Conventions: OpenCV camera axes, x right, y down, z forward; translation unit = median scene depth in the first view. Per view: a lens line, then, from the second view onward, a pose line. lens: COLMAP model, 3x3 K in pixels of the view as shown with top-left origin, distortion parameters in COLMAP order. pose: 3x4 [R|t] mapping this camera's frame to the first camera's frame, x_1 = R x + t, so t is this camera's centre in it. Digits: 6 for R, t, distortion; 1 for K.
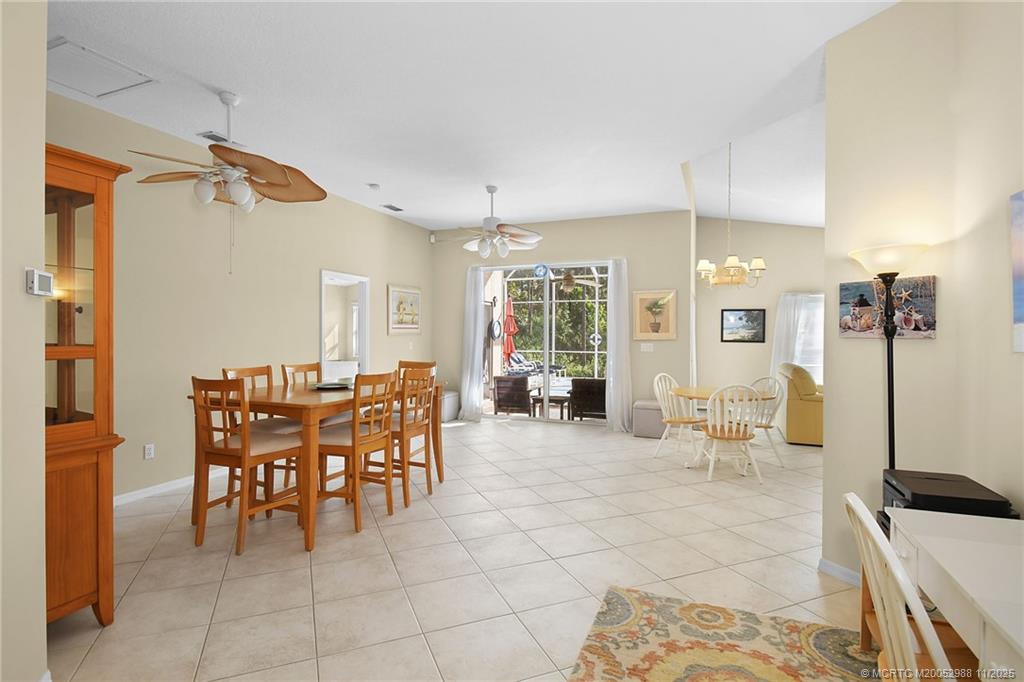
lens RADIAL K [[510.5, 0, 505.3], [0, 510.5, 334.4], [0, 0, 1]] dist [0.034325, -0.028835]
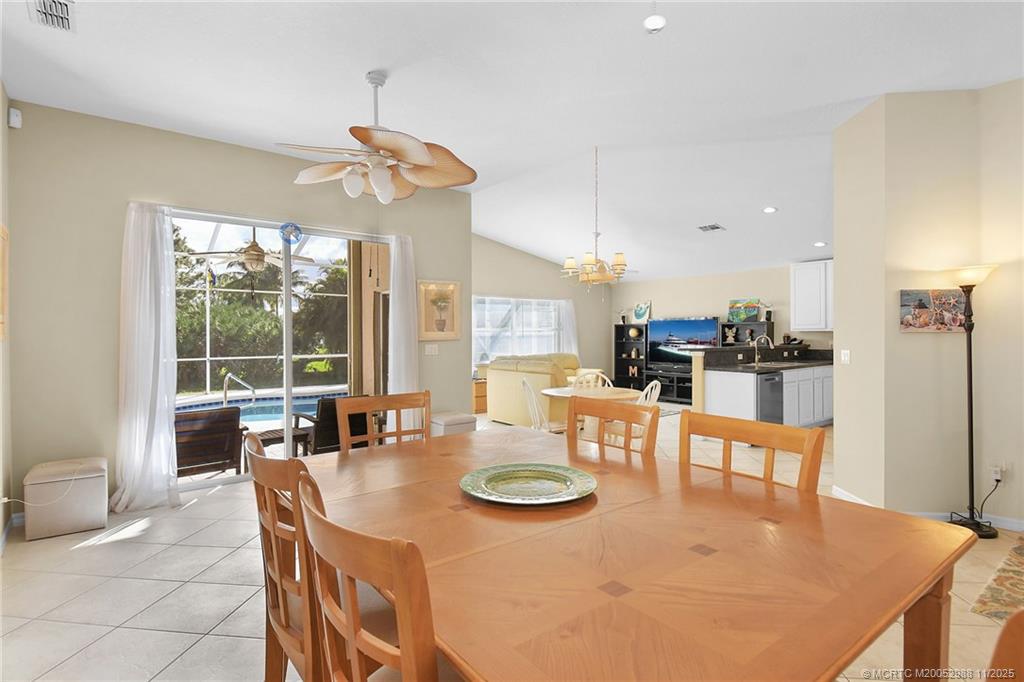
lens RADIAL K [[510.5, 0, 505.3], [0, 510.5, 334.4], [0, 0, 1]] dist [0.034325, -0.028835]
pose [[0.487161, -0.008457, 0.873271, -0.497927], [0.009194, 0.999947, 0.004555, -0.001950], [-0.873264, 0.005810, 0.487213, 0.657177]]
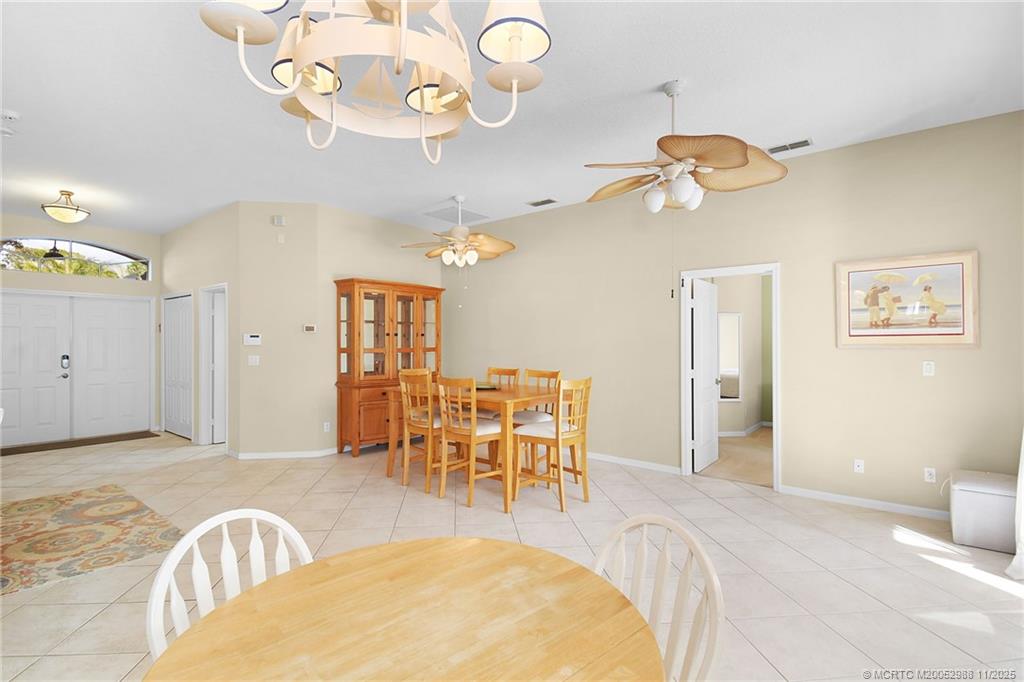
lens RADIAL K [[488.0, 0, 513.0], [0, 488.0, 345.5], [0, 0, 1]] dist [0.023471, -0.024553]
pose [[-0.286652, 0.003196, -0.958029, 0.588514], [-0.002148, 0.999990, 0.003979, -0.003172], [0.958032, 0.003199, -0.286642, 1.078689]]
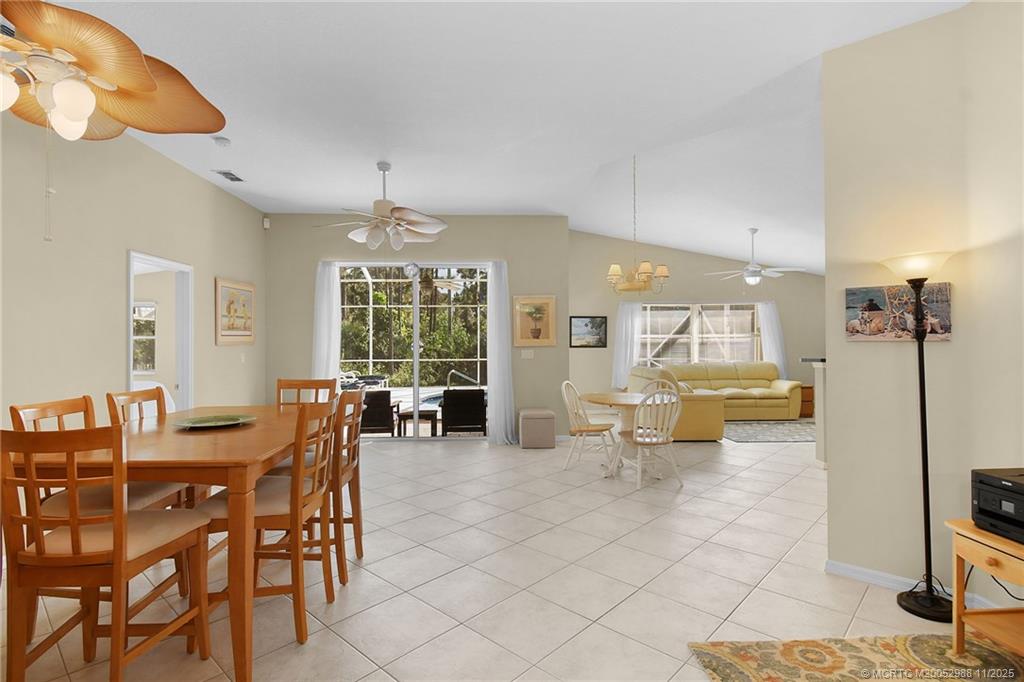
lens RADIAL K [[510.5, 0, 505.3], [0, 510.5, 334.4], [0, 0, 1]] dist [0.034325, -0.028835]
pose [[0.911096, -0.003625, 0.412179, -0.208168], [0.009581, 0.999877, -0.012386, -0.000458], [-0.412083, 0.015234, 0.911019, 0.184088]]
